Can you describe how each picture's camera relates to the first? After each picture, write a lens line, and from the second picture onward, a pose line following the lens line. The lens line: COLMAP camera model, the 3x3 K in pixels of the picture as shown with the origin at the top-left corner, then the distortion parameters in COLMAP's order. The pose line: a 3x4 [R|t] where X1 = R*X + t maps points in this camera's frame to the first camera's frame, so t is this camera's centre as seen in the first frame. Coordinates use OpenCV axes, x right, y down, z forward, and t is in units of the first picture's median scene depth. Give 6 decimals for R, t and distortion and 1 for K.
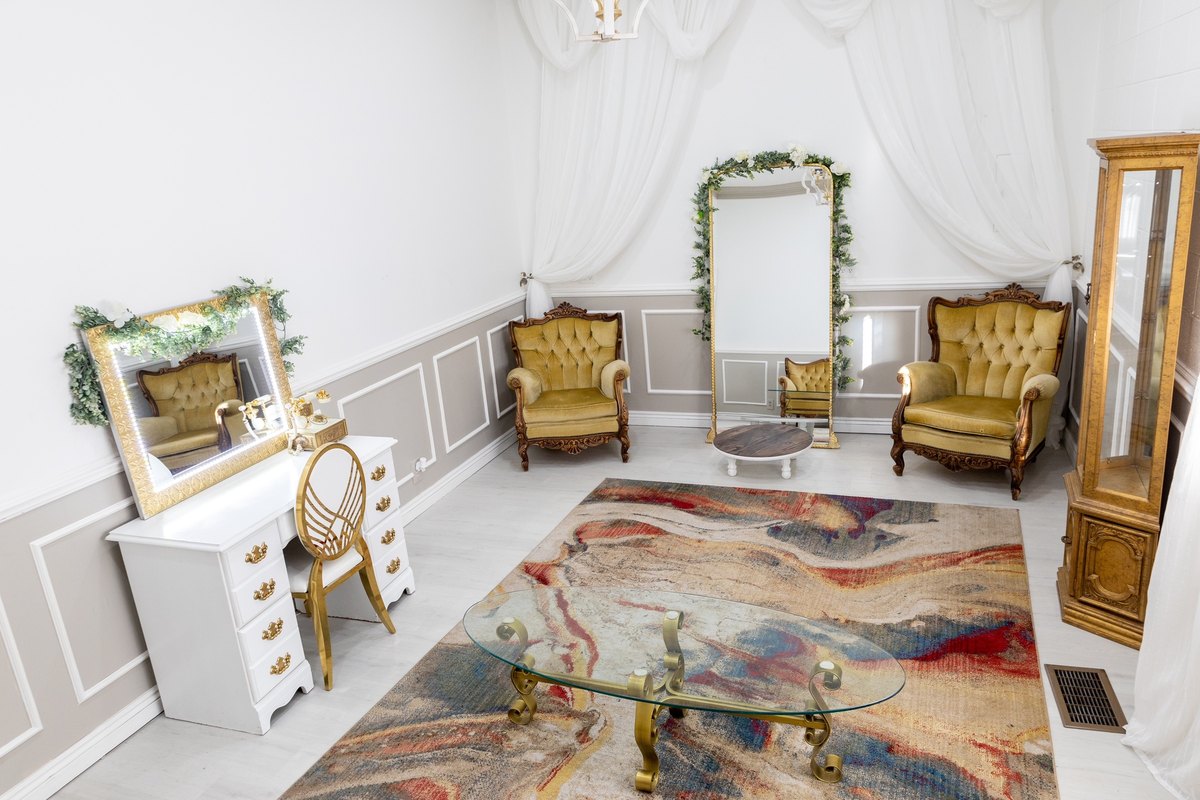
lens RADIAL K [[804.2, 0, 605.1], [0, 804.2, 400.3], [0, 0, 1]] dist [0.005040, -0.009608]
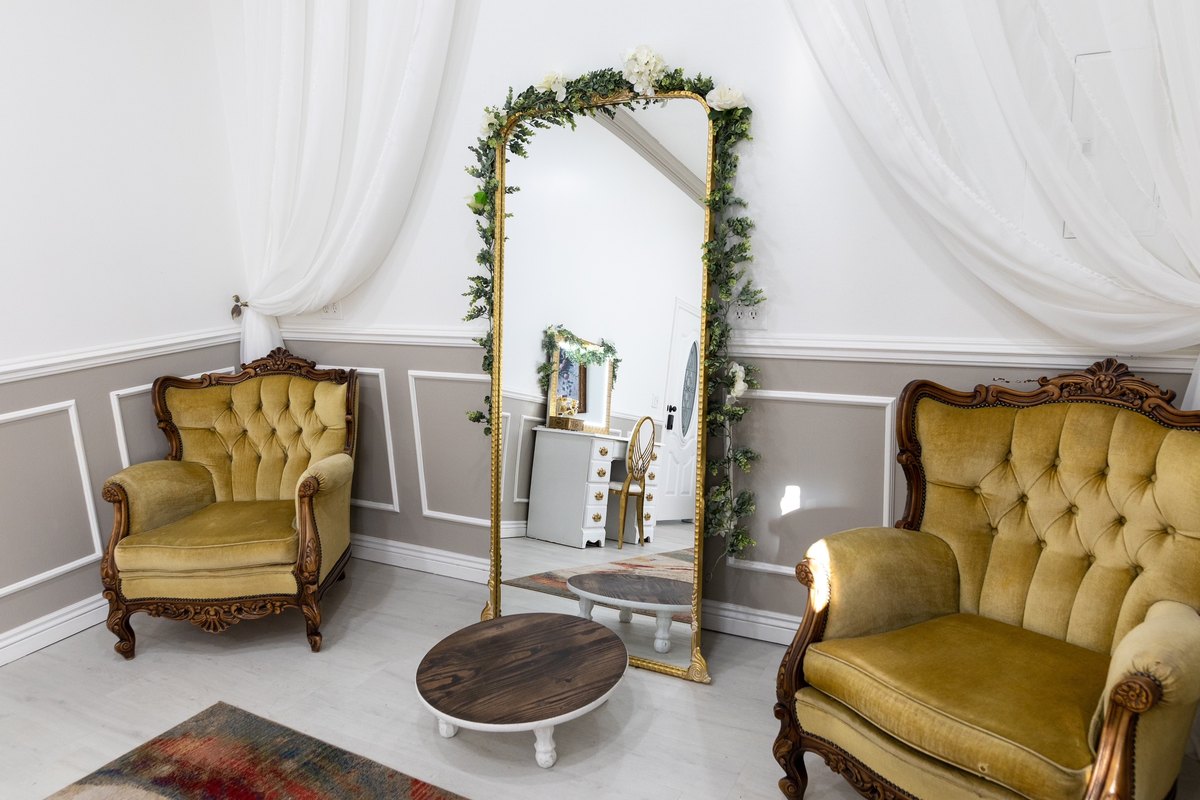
lens RADIAL K [[804.2, 0, 594.3], [0, 804.2, 398.9], [0, 0, 1]] dist [0.005040, -0.009608]
pose [[0.988346, 0.063599, -0.138305, 0.297182], [-0.072468, 0.995561, -0.060059, -0.079226], [0.133871, 0.069382, 0.988567, 0.542403]]
